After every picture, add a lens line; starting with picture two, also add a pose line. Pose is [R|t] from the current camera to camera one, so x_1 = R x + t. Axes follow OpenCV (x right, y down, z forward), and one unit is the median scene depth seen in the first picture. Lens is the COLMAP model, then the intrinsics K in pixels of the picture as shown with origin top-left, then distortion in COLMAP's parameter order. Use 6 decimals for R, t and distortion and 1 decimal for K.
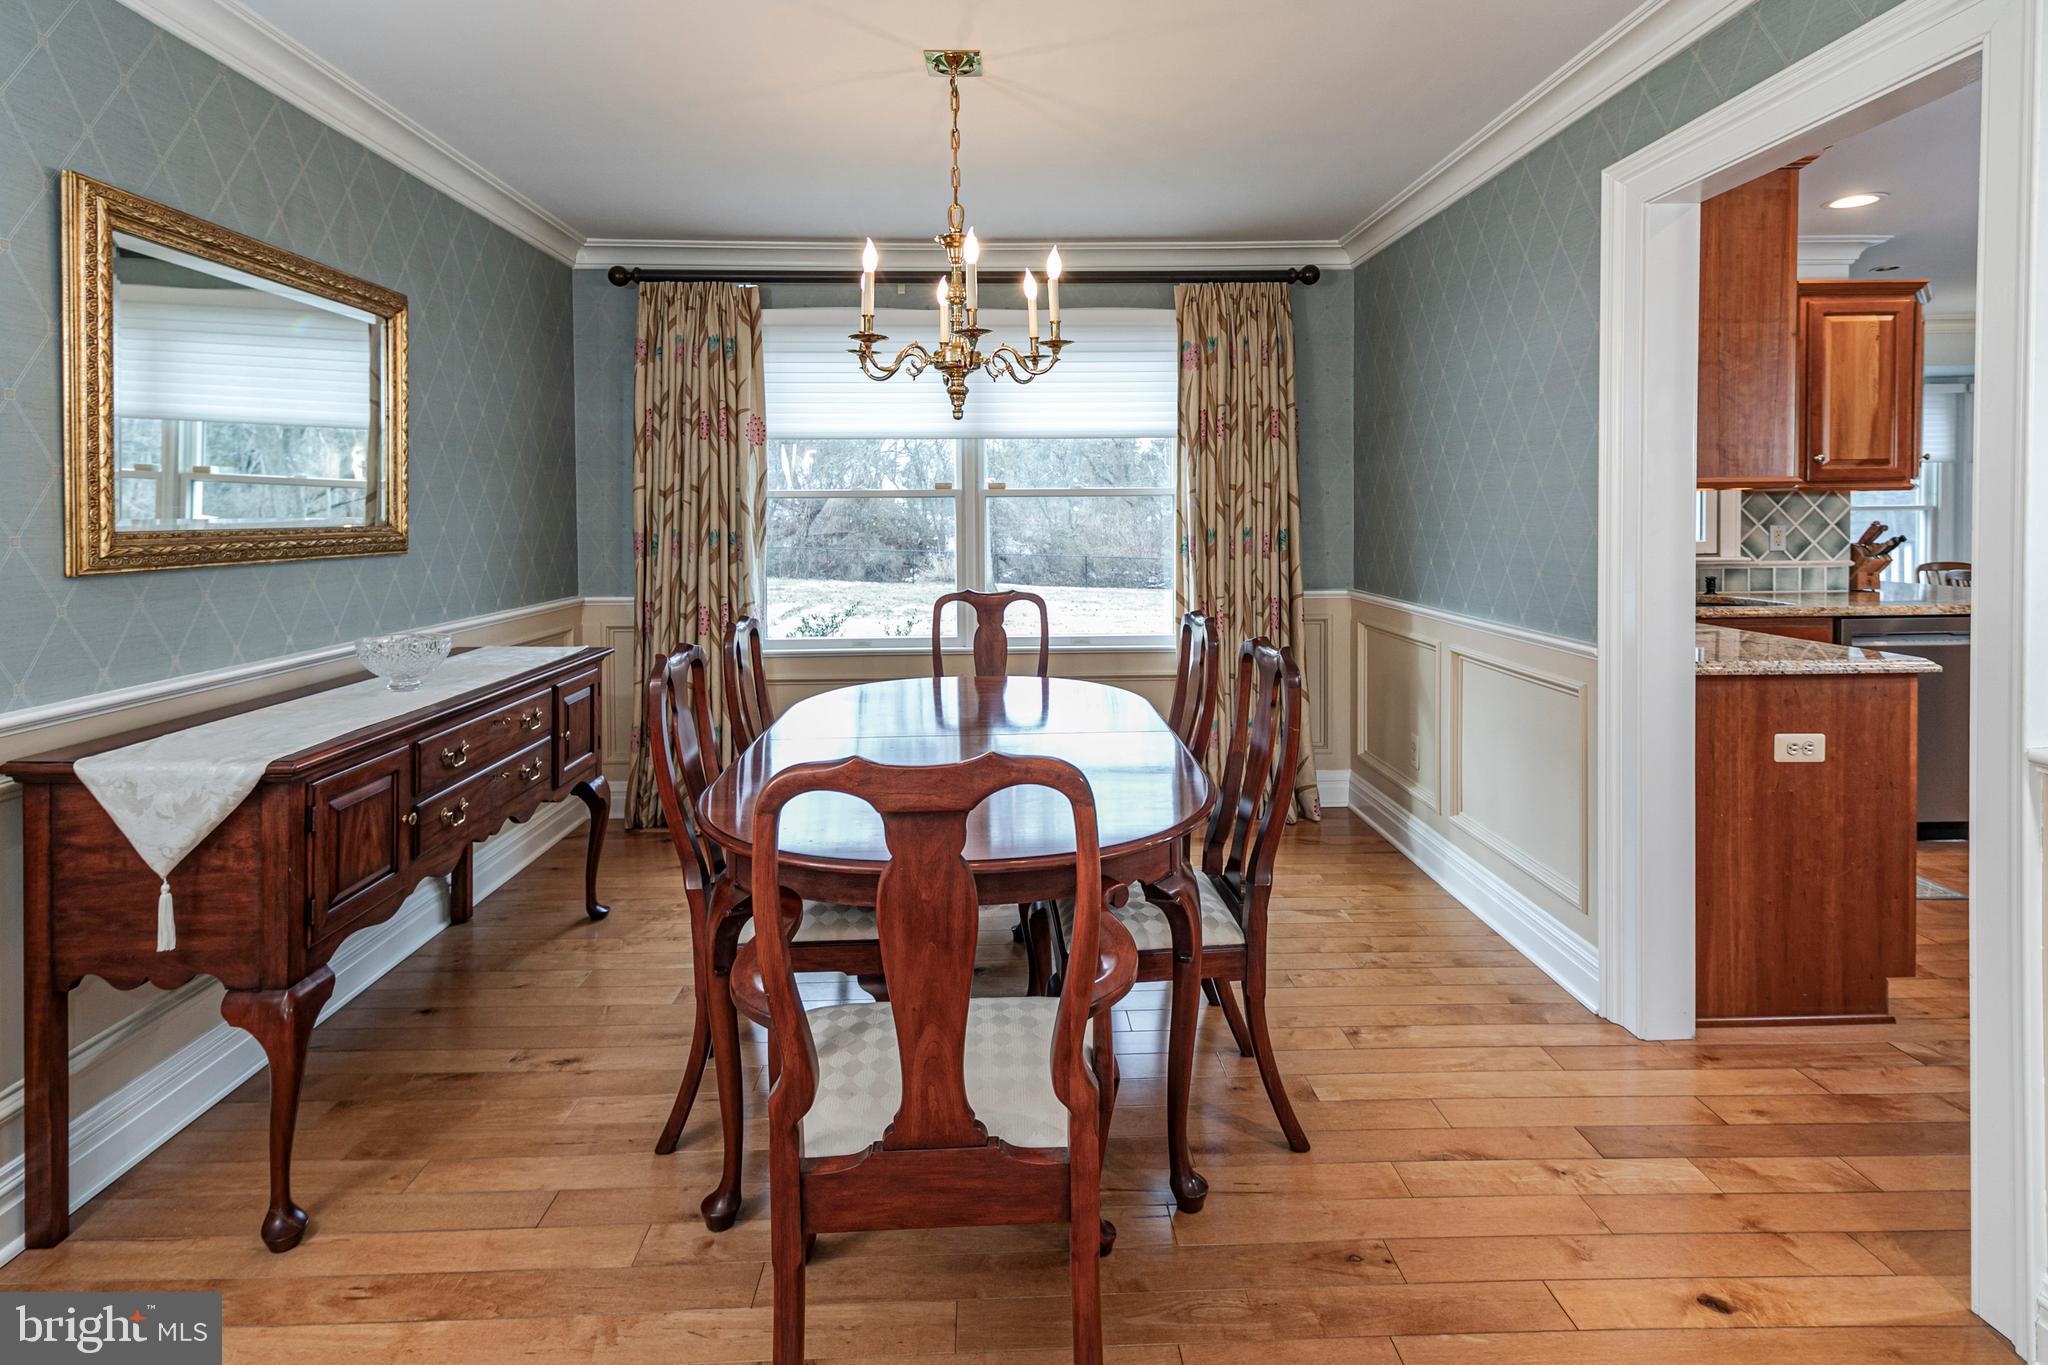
lens RADIAL K [[1009.8, 0, 1023.6], [0, 1009.8, 535.6], [0, 0, 1]] dist [0.021299, -0.000602]
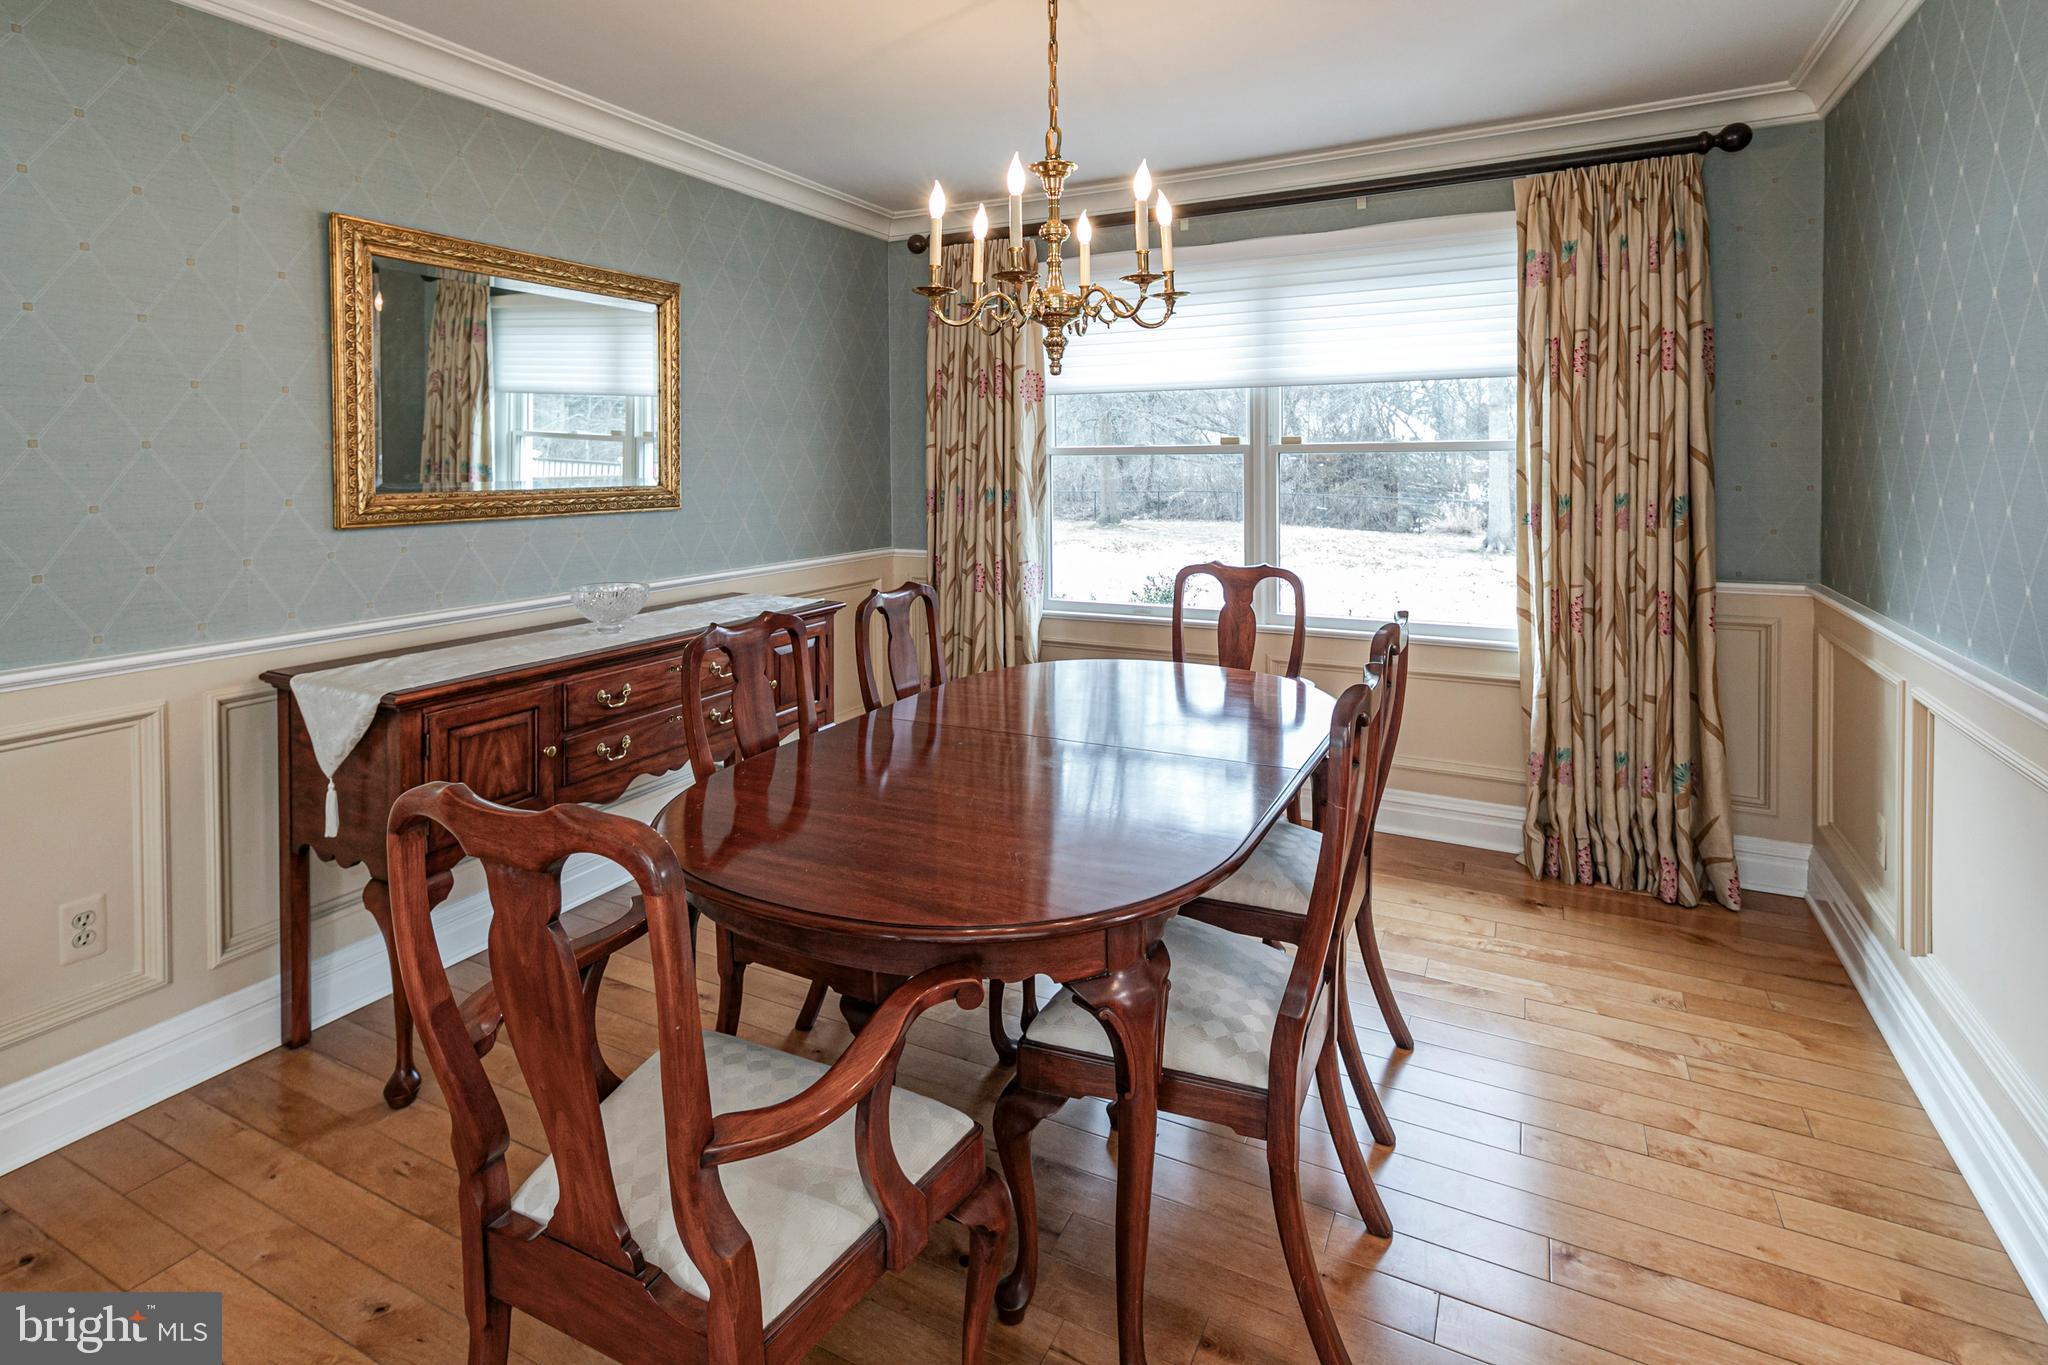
lens RADIAL K [[1005.0, 0, 1025.0], [0, 1005.0, 482.4], [0, 0, 1]] dist [0.039037, -0.022885]
pose [[0.873237, 0.011558, -0.487158, 0.206373], [-0.010189, 0.999933, 0.005460, -0.016105], [0.487189, 0.000196, 0.873297, 0.140865]]
